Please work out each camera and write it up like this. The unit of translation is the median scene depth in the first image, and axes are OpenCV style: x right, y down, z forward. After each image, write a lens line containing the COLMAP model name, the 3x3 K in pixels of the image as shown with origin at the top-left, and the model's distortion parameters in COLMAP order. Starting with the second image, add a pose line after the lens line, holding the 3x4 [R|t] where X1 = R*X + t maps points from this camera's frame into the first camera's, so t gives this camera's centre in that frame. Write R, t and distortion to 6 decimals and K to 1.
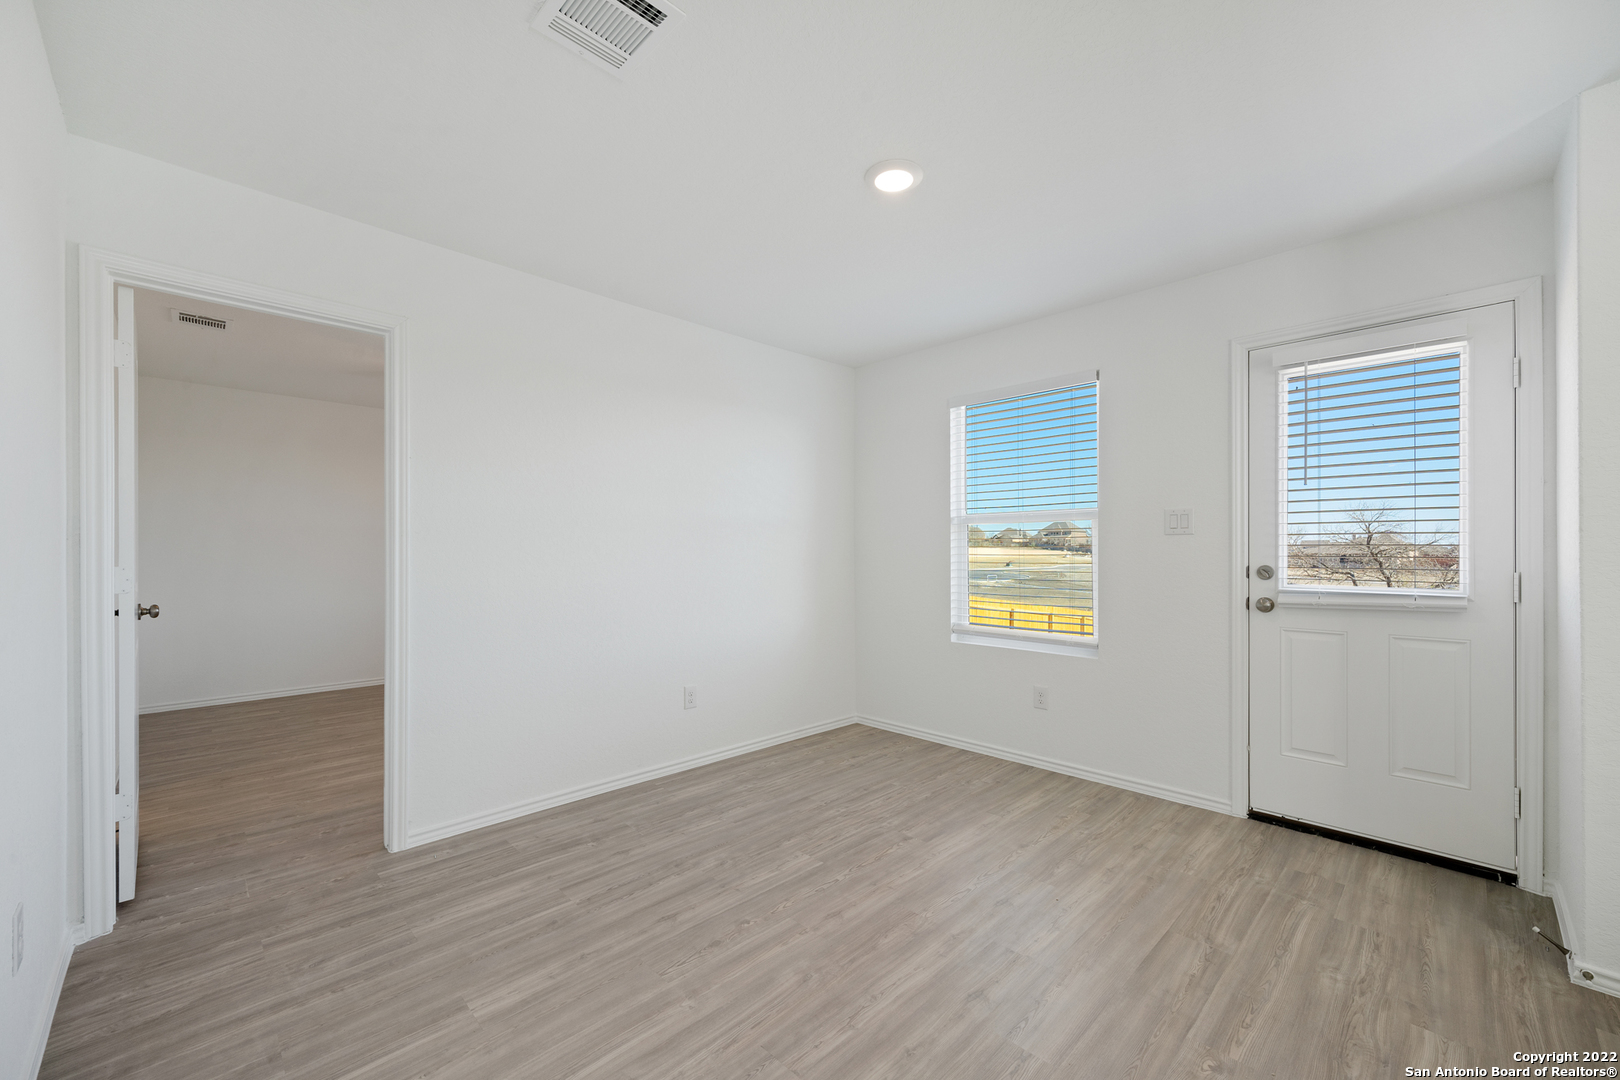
lens RADIAL K [[649.2, 0, 816.2], [0, 649.2, 546.0], [0, 0, 1]] dist [0.001063, 0.000144]
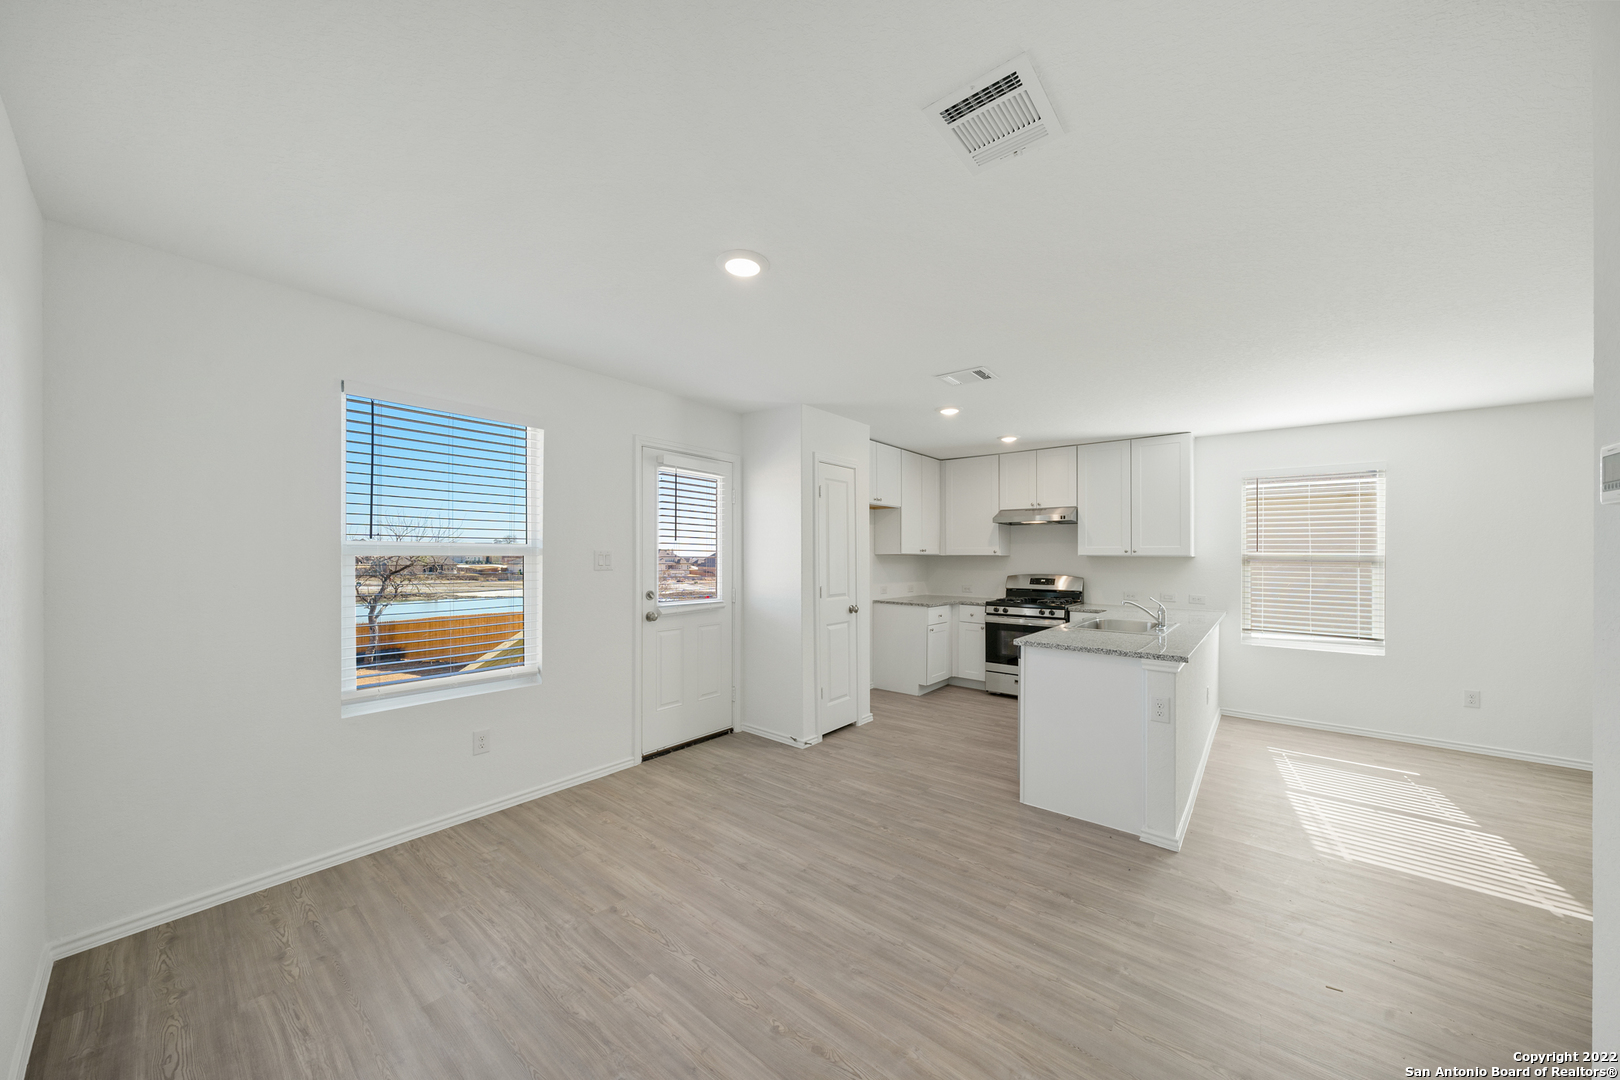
lens RADIAL K [[561.0, 0, 808.5], [0, 561.0, 552.2], [0, 0, 1]] dist [0.009409, 0.000259]
pose [[-0.088153, 0.000069, 0.996107, -0.690746], [-0.010754, 0.999942, -0.001021, -0.066840], [-0.996049, -0.010802, -0.088147, 0.792424]]
